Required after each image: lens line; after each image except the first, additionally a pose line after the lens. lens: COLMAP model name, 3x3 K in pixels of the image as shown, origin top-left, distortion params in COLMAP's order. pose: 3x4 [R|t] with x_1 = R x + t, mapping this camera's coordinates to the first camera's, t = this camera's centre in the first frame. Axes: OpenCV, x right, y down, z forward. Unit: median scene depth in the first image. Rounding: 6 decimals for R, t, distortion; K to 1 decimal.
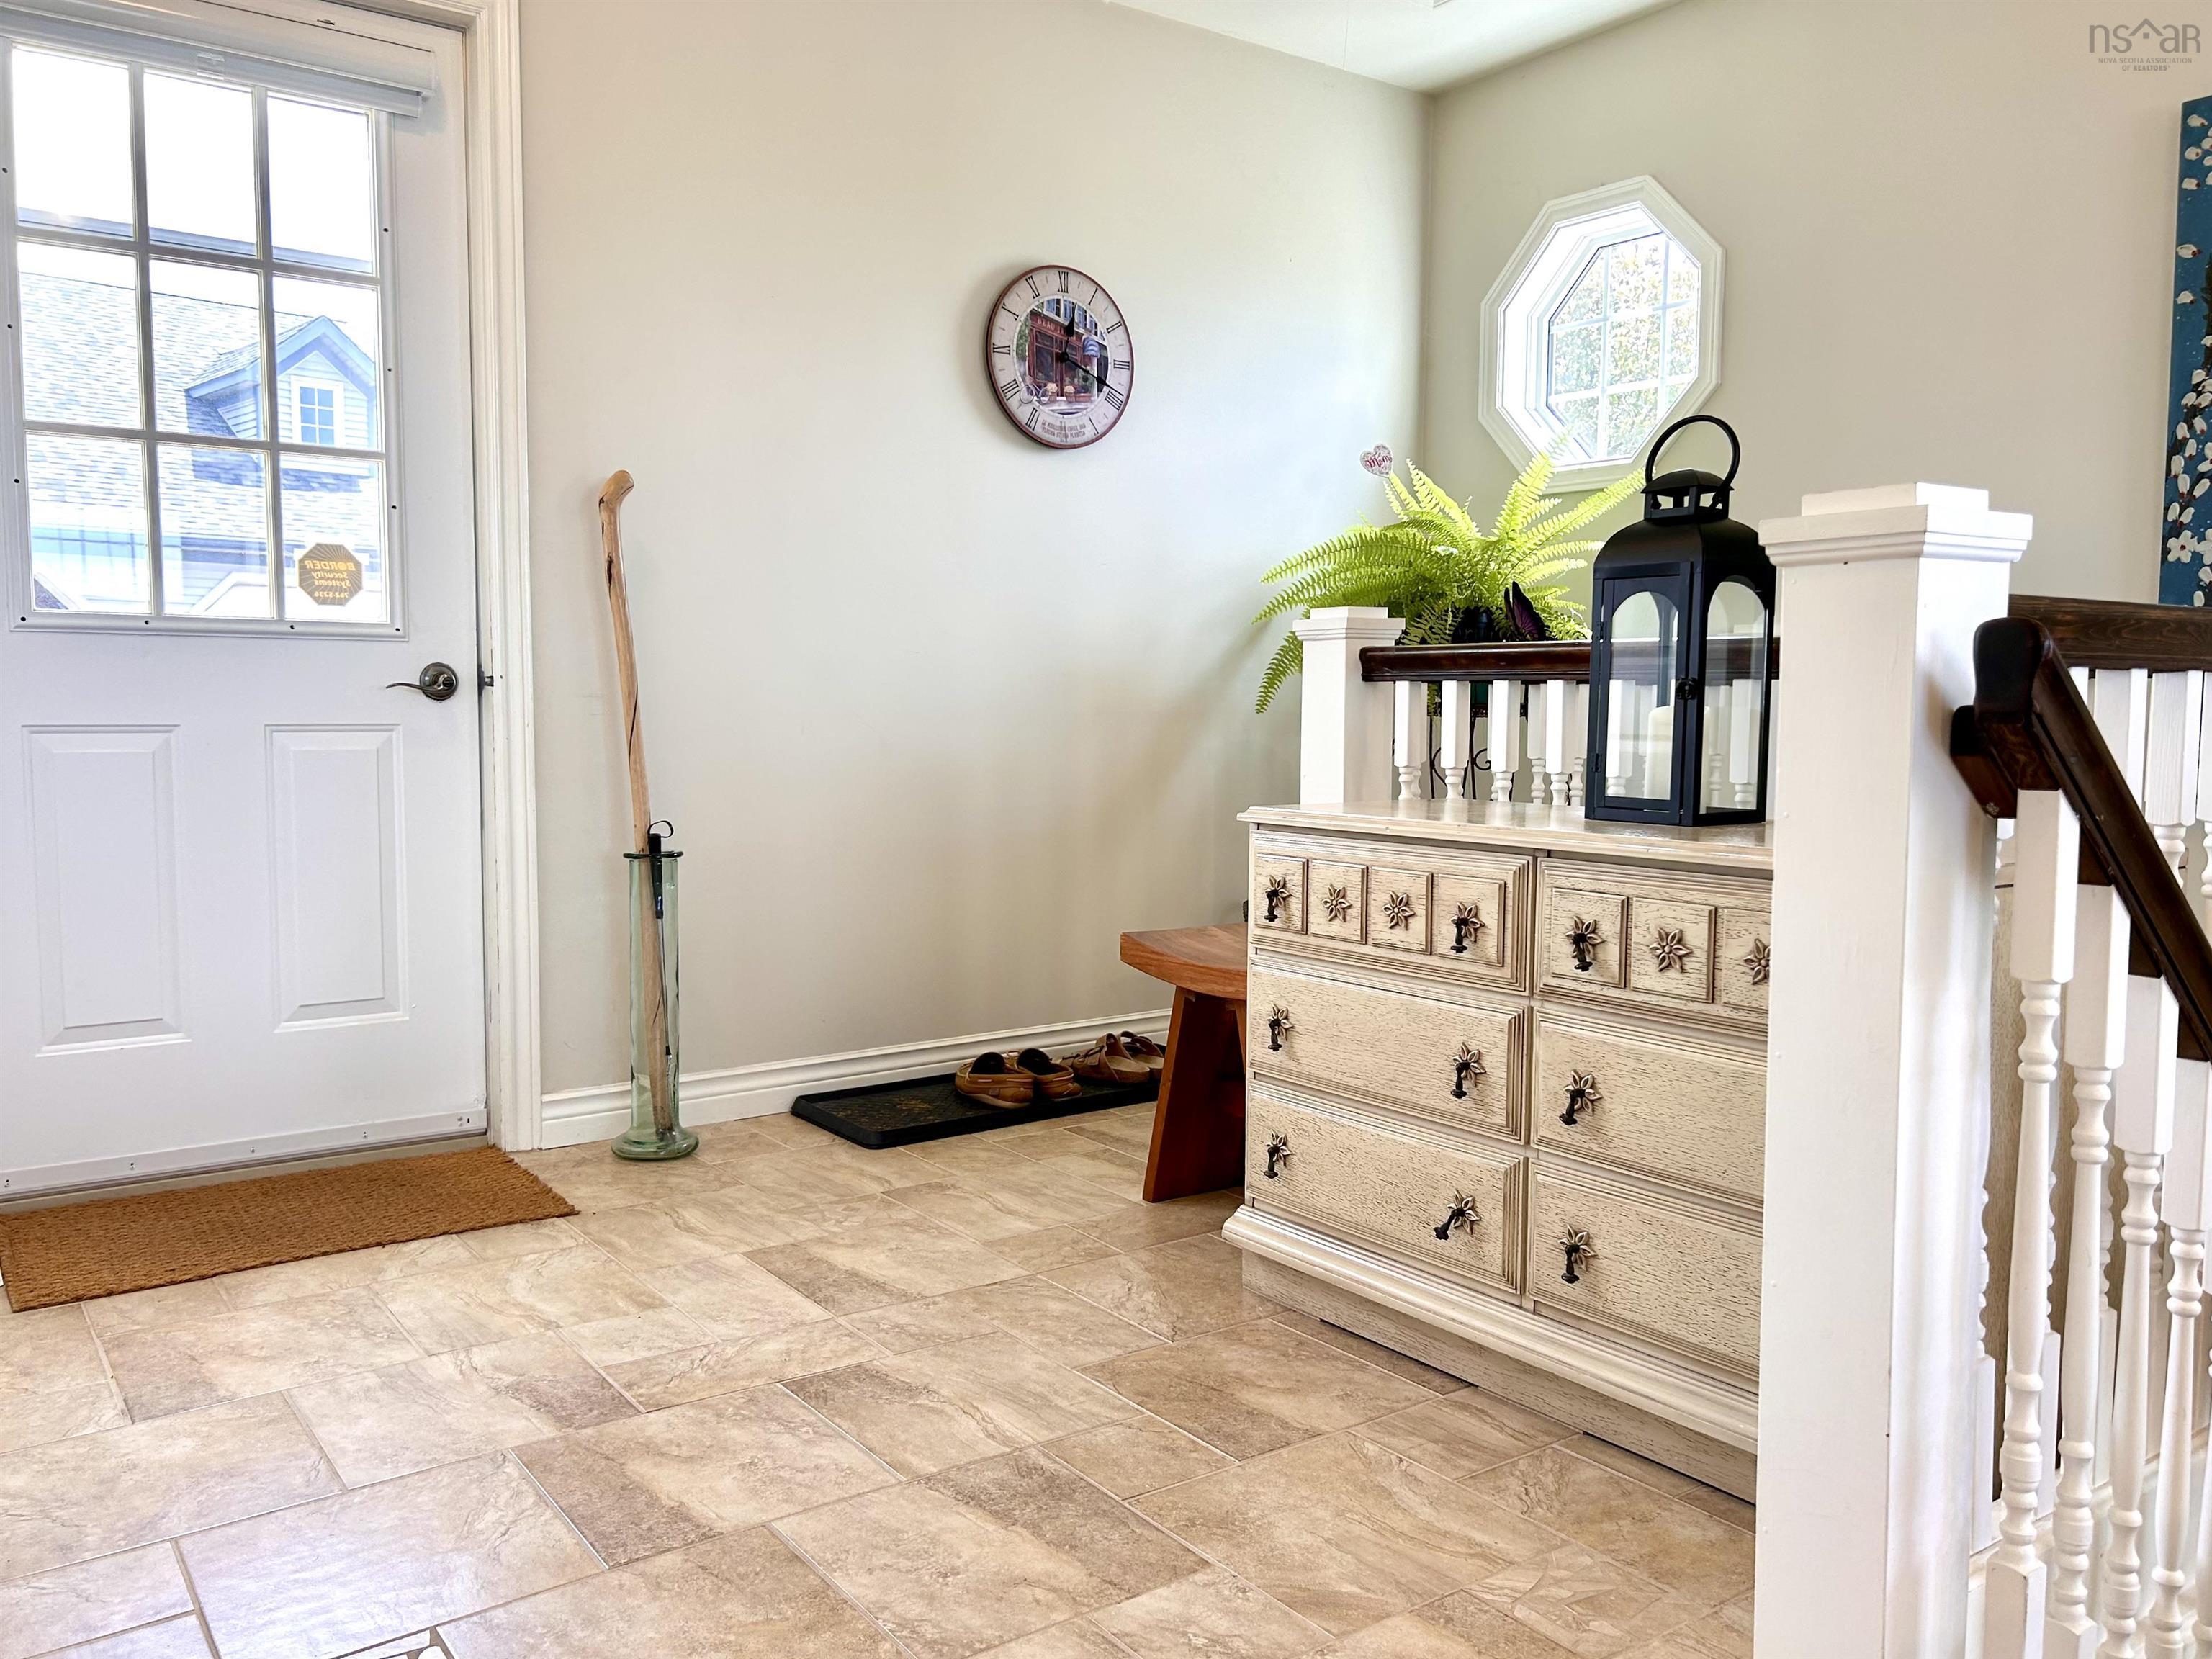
lens RADIAL K [[1694.4, 0, 1107.1], [0, 1694.4, 831.7], [0, 0, 1]] dist [0.038979, -0.007294]
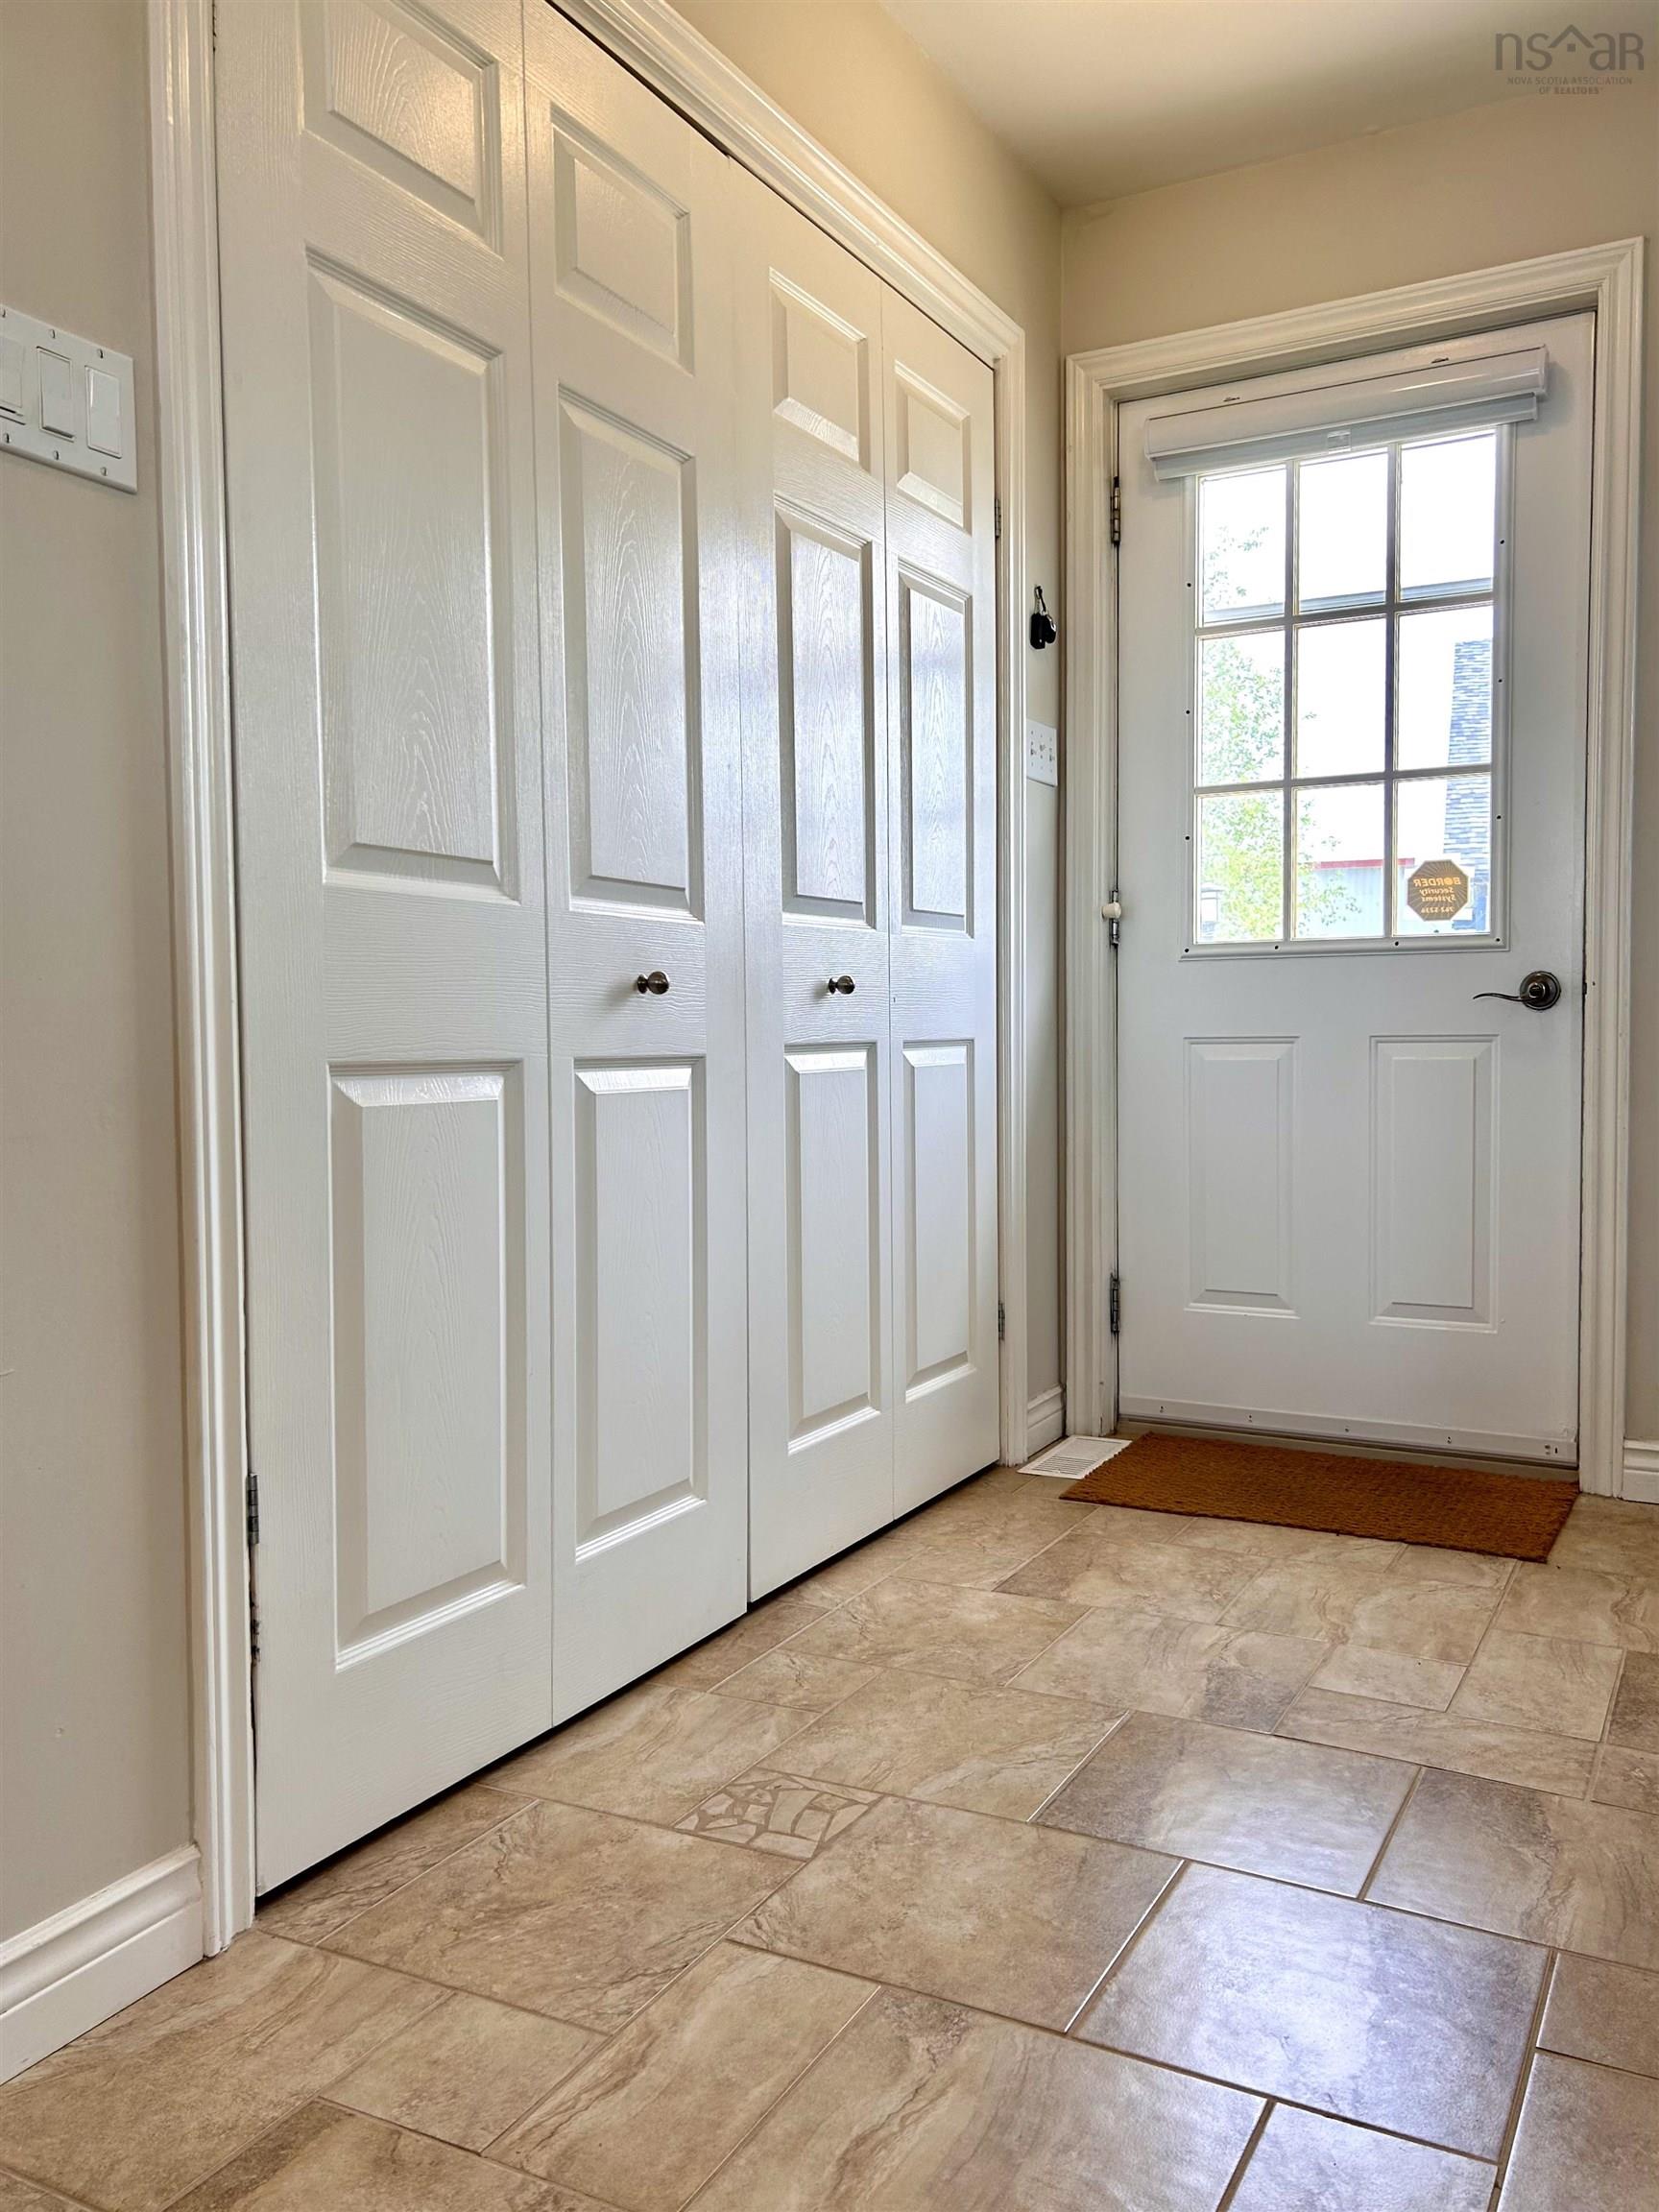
lens RADIAL K [[1694.4, 0, 818.5], [0, 1694.4, 1115.8], [0, 0, 1]] dist [0.038979, -0.007294]
pose [[0.457352, 0.036406, -0.888540, 0.326673], [-0.058653, 0.998221, 0.010710, -0.003625], [0.887350, 0.047217, 0.458673, 0.221111]]
